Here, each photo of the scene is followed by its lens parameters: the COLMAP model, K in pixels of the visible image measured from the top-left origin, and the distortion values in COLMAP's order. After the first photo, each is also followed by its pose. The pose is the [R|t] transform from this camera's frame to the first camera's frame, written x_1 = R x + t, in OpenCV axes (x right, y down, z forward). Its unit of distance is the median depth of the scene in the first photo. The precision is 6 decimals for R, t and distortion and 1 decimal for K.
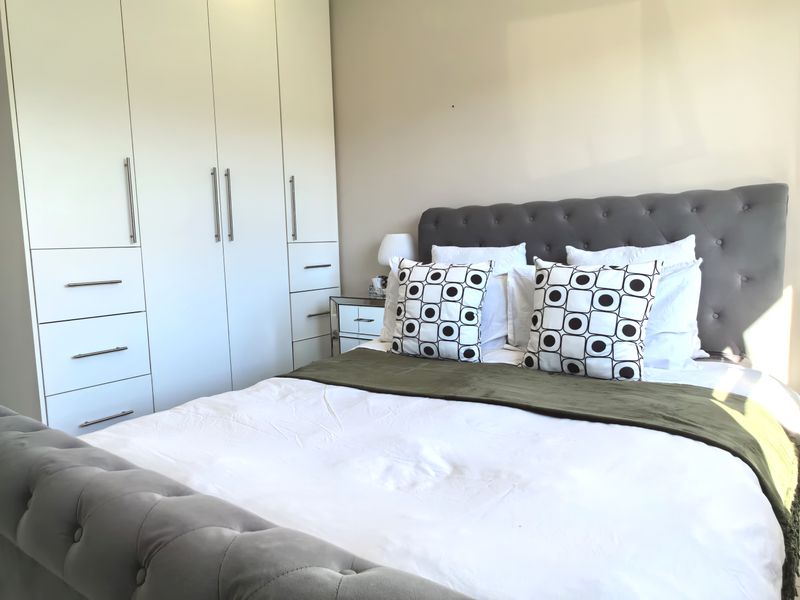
lens RADIAL K [[543.7, 0, 399.8], [0, 543.7, 297.8], [0, 0, 1]] dist [0.000832, 0.019963]
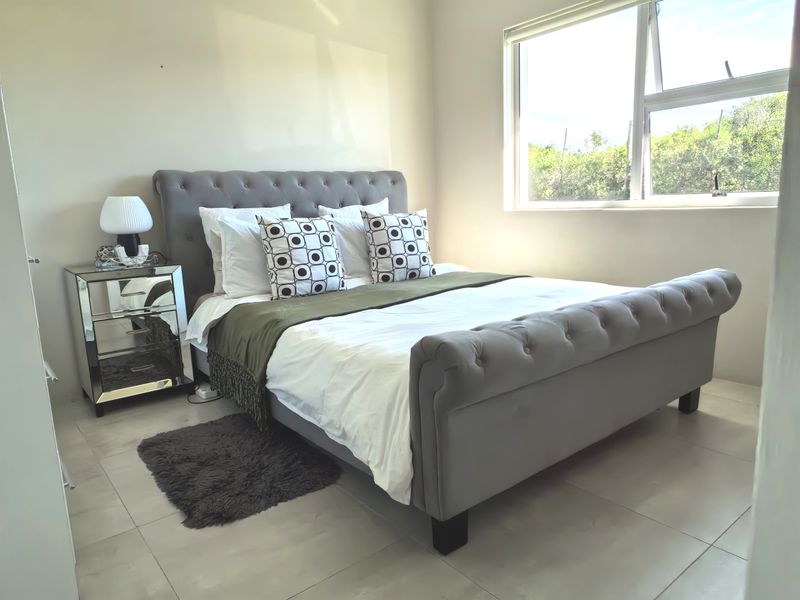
lens RADIAL K [[543.7, 0, 405.7], [0, 543.7, 298.1], [0, 0, 1]] dist [0.000832, 0.019963]
pose [[0.274234, -0.153317, 0.949363, -1.068048], [0.121521, 0.984821, 0.123941, -0.009234], [-0.953954, 0.081378, 0.288703, 0.448578]]
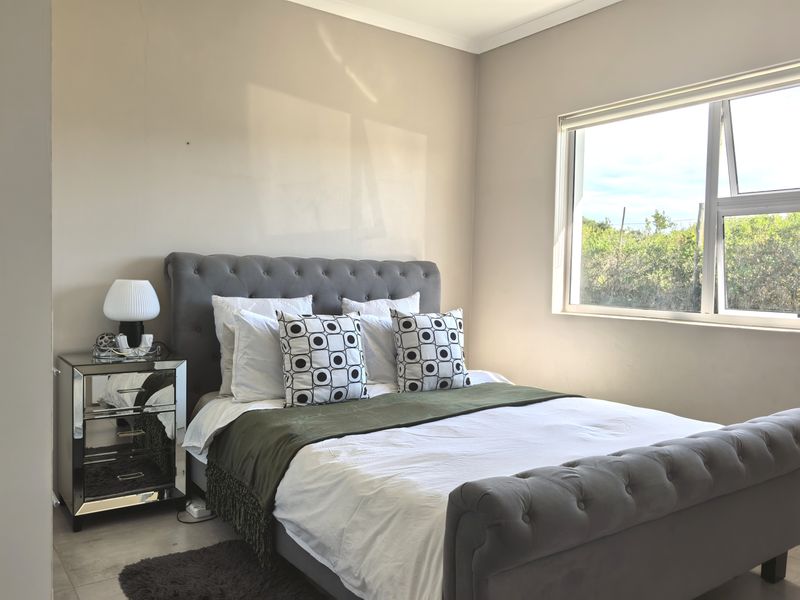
lens RADIAL K [[641.7, 0, 397.0], [0, 641.7, 295.6], [0, 0, 1]] dist [0.076220, -0.091138]
pose [[0.322103, -0.004376, 0.946695, -1.129140], [0.063682, 0.997825, -0.017055, -0.073247], [-0.944561, 0.065781, 0.321680, 0.451772]]
